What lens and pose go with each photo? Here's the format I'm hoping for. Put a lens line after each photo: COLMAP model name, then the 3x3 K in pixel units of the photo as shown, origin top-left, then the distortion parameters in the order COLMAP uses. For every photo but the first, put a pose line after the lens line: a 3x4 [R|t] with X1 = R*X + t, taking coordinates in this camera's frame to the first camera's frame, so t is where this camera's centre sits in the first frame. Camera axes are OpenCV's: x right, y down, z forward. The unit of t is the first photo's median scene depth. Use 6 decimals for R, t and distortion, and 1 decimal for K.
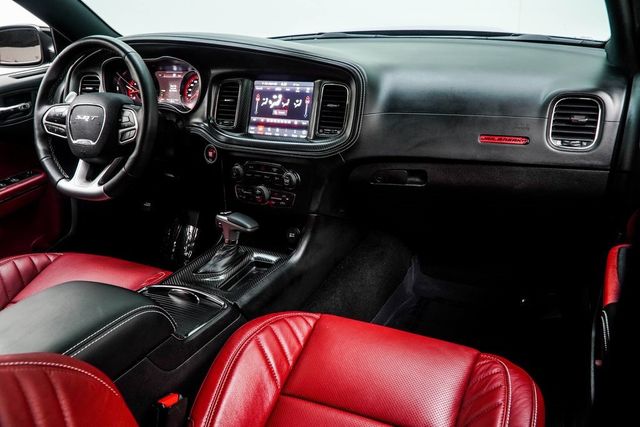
lens RADIAL K [[530.2, 0, 316.0], [0, 530.2, 213.9], [0, 0, 1]] dist [-0.011681, -0.021560]
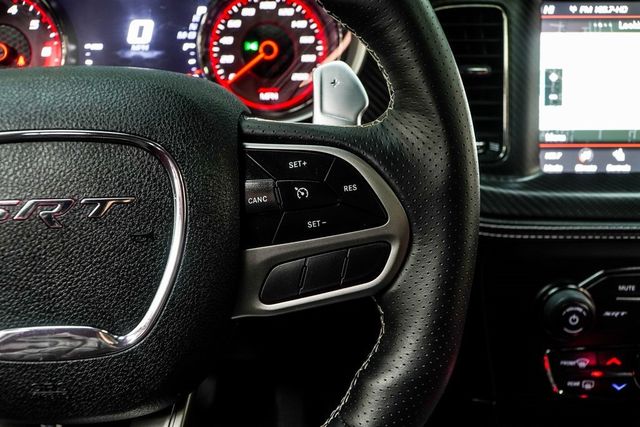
lens RADIAL K [[734.0, 0, 320.2], [0, 734.0, 210.8], [0, 0, 1]] dist [0.011510, 0.000000]
pose [[0.850120, -0.154897, 0.503293, -0.467140], [0.150085, 0.987389, 0.050375, -0.175606], [-0.504749, 0.032712, 0.862646, 0.713986]]
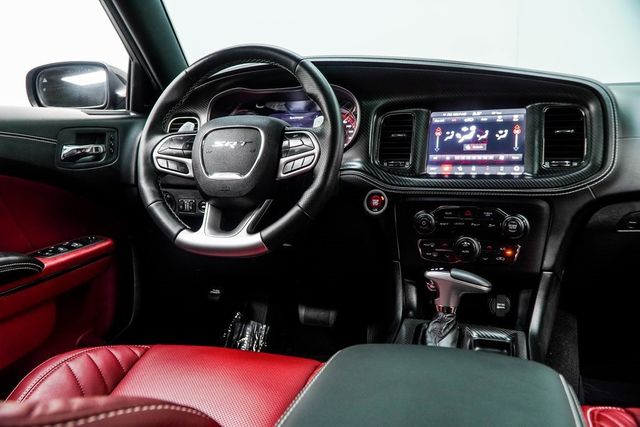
lens RADIAL K [[530.2, 0, 303.9], [0, 530.2, 208.3], [0, 0, 1]] dist [-0.011681, -0.021560]
pose [[0.992225, 0.011398, 0.123937, -0.413492], [0.020144, 0.967963, -0.250285, 0.087984], [-0.122819, 0.250835, 0.960207, 0.295386]]
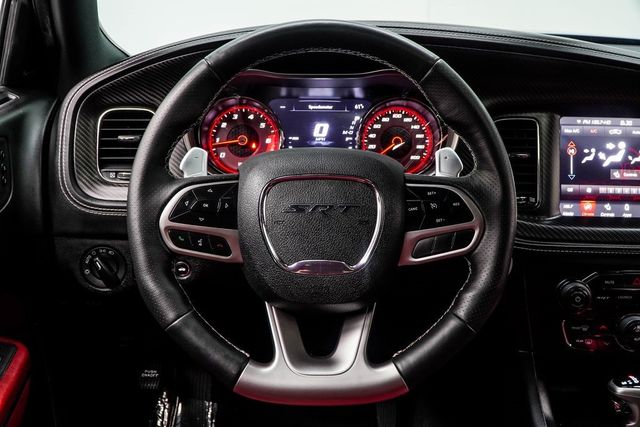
lens RADIAL K [[759.4, 0, 298.5], [0, 759.4, 203.8], [0, 0, 1]] dist [-0.061451, 0.000000]
pose [[0.902429, -0.064900, 0.425922, -0.687024], [0.116788, 0.988425, -0.096835, -0.126247], [-0.414708, 0.137129, 0.899563, 0.454769]]
